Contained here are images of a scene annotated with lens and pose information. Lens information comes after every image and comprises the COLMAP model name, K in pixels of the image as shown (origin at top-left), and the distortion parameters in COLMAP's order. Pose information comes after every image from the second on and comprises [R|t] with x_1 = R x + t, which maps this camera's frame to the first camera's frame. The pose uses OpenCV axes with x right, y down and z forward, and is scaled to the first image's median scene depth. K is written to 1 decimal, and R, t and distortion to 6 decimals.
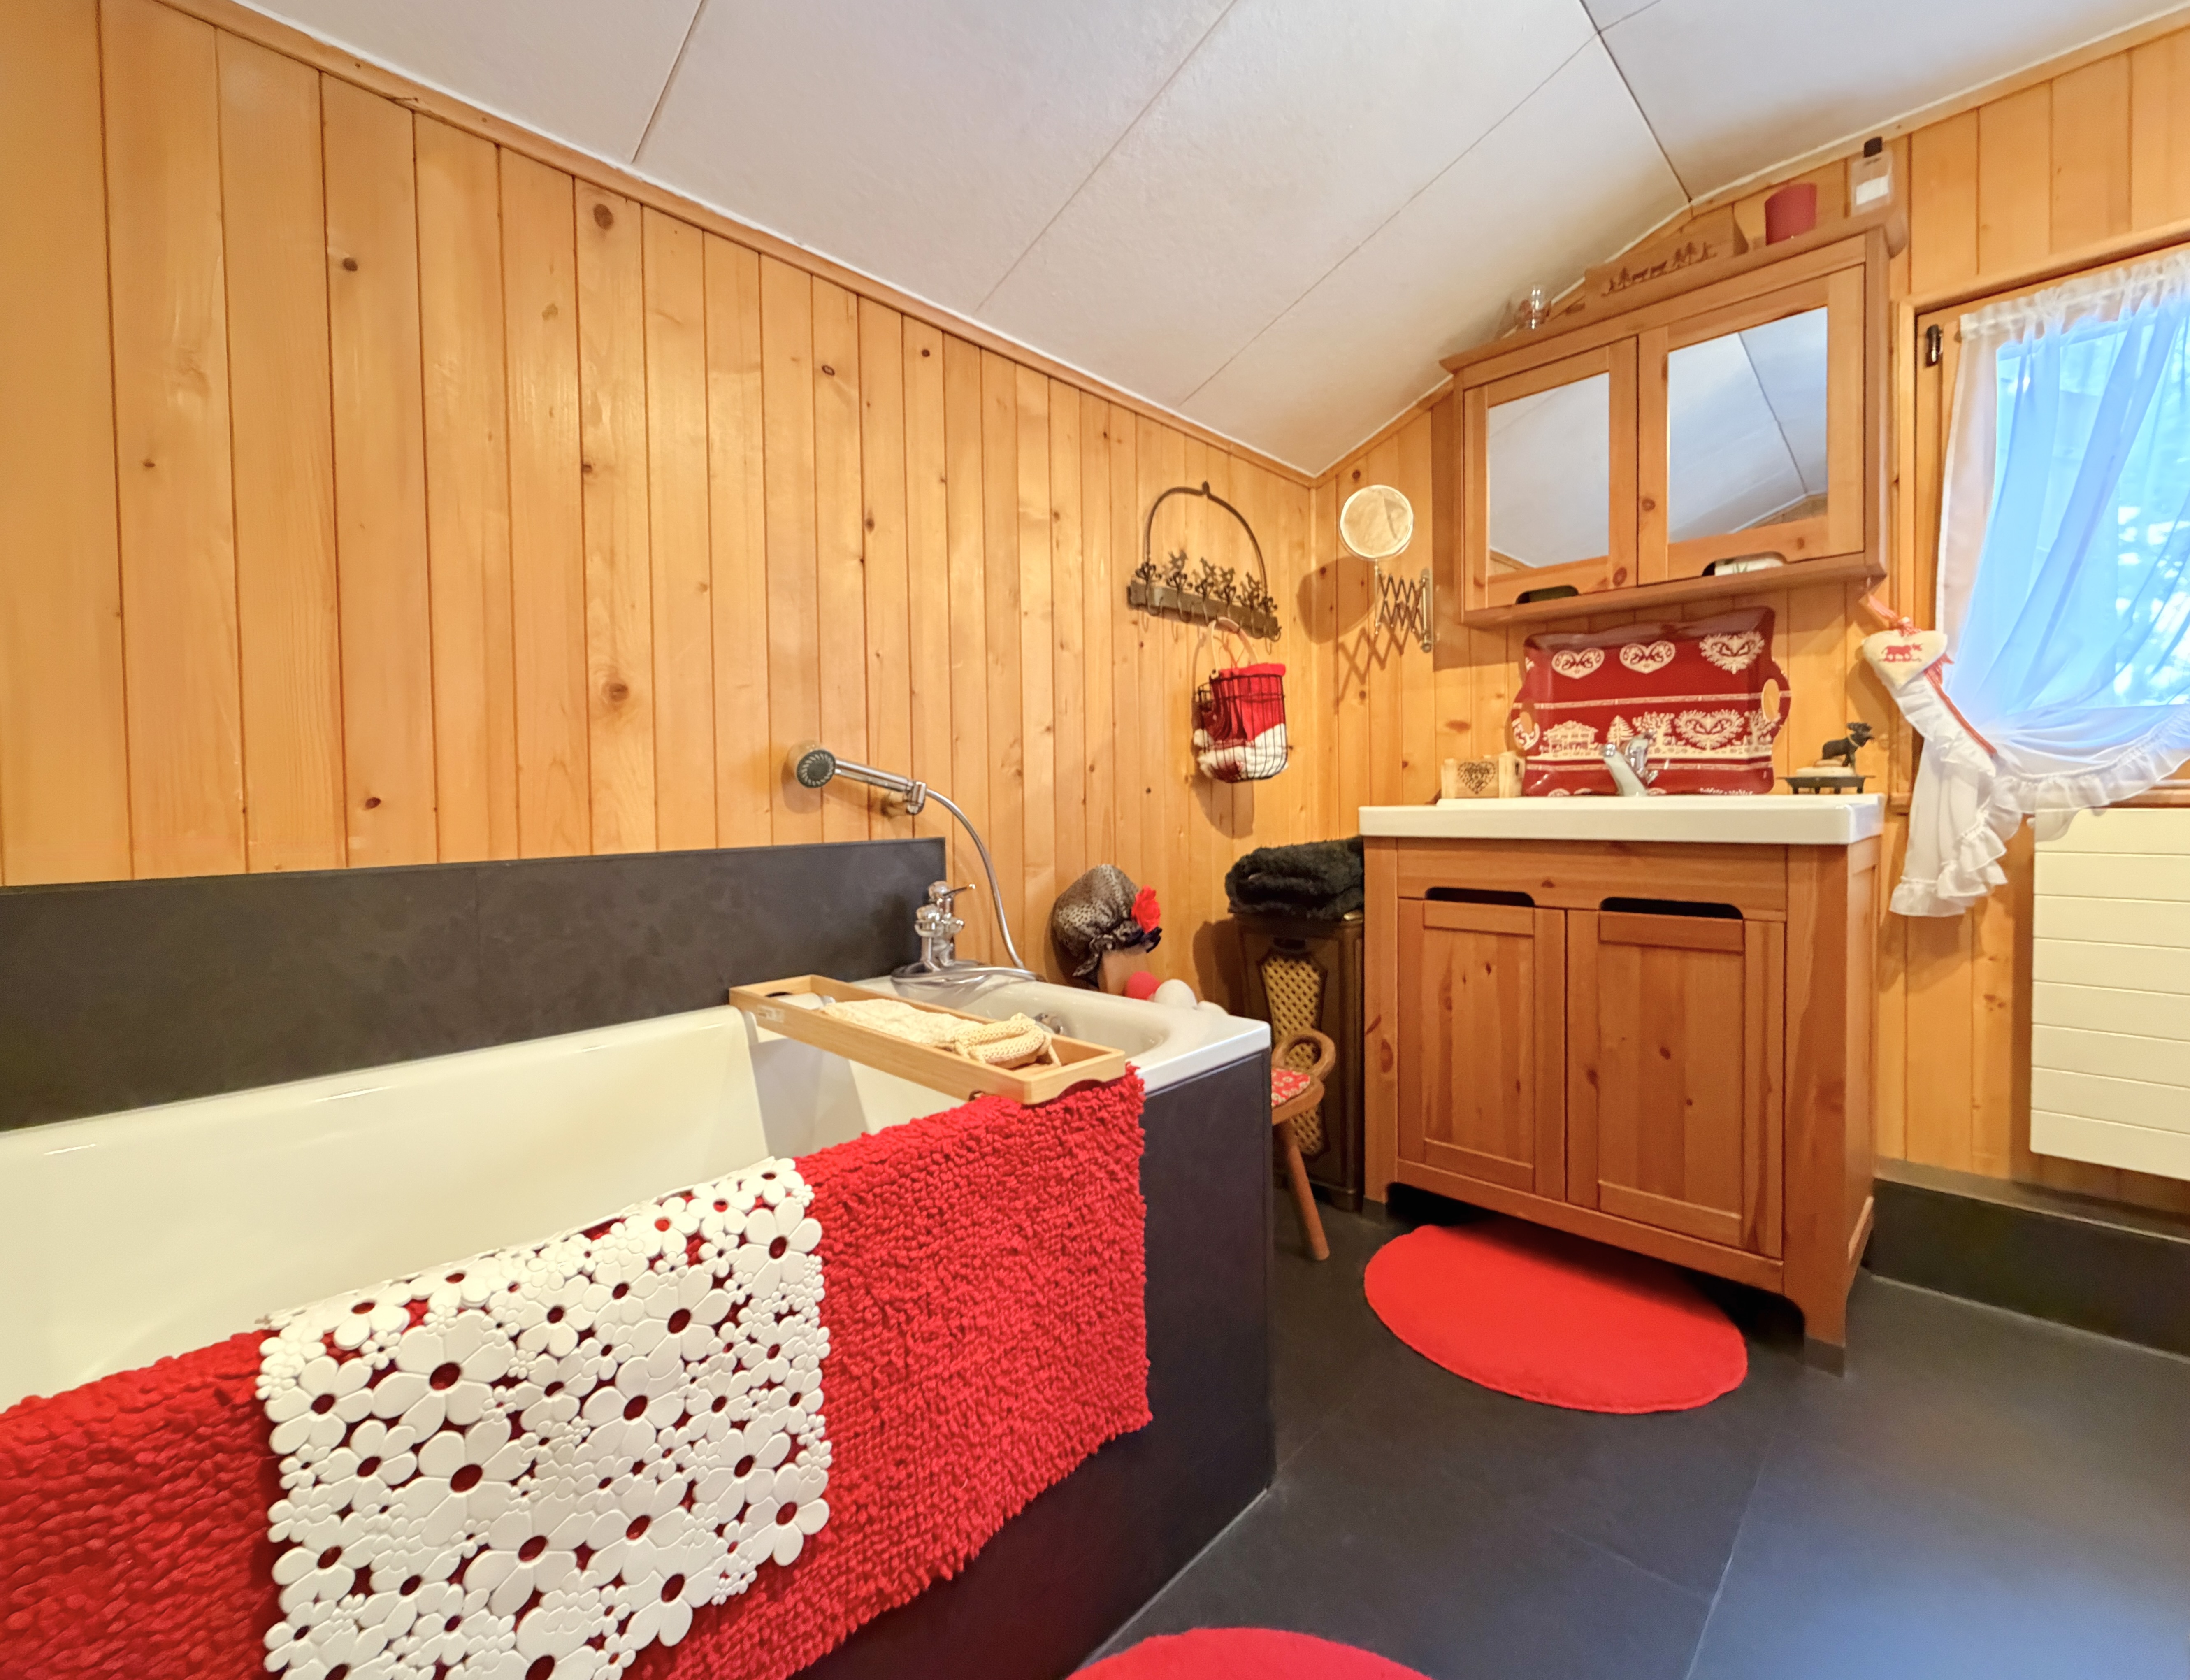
lens RADIAL K [[922.5, 0, 1095.0], [0, 922.5, 840.0], [0, 0, 1]] dist [0.002861, 0.000709]
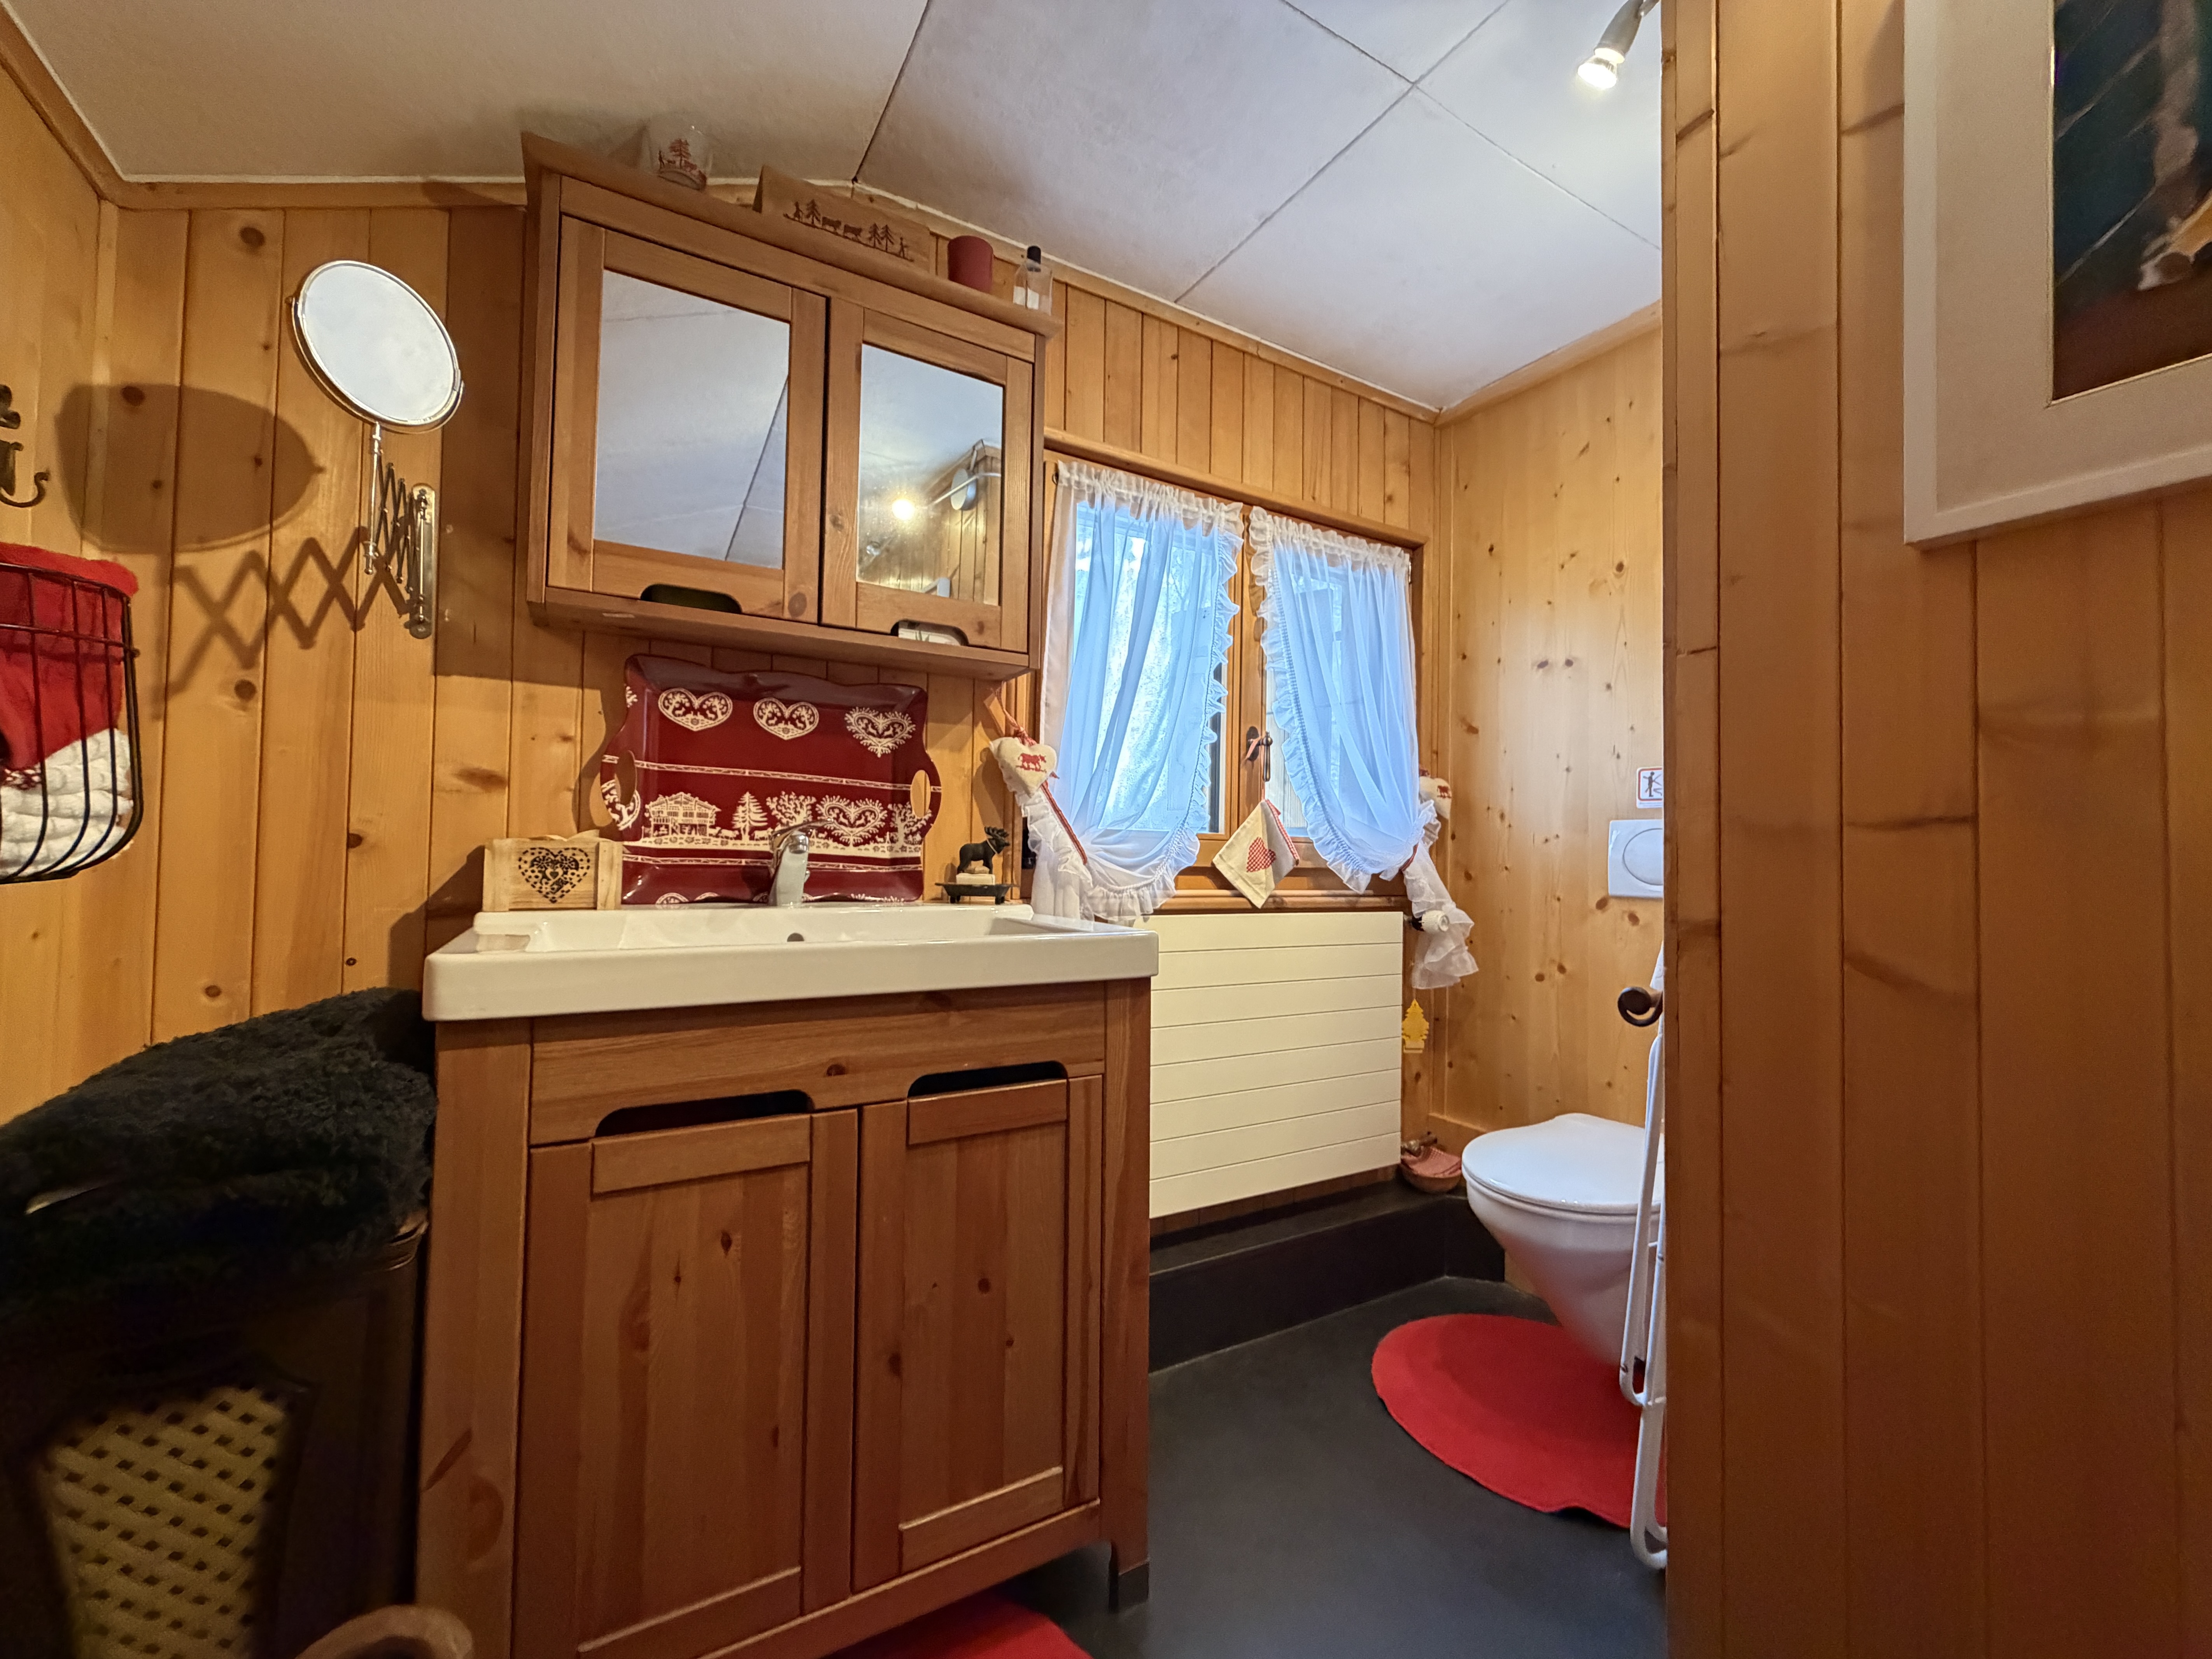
lens RADIAL K [[885.1, 0, 1096.2], [0, 885.1, 831.5], [0, 0, 1]] dist [-0.000391, -0.000213]
pose [[0.290836, 0.047011, 0.955617, -0.021797], [0.021223, 0.998229, -0.055566, -0.069398], [-0.956537, 0.036442, 0.289324, 0.630309]]
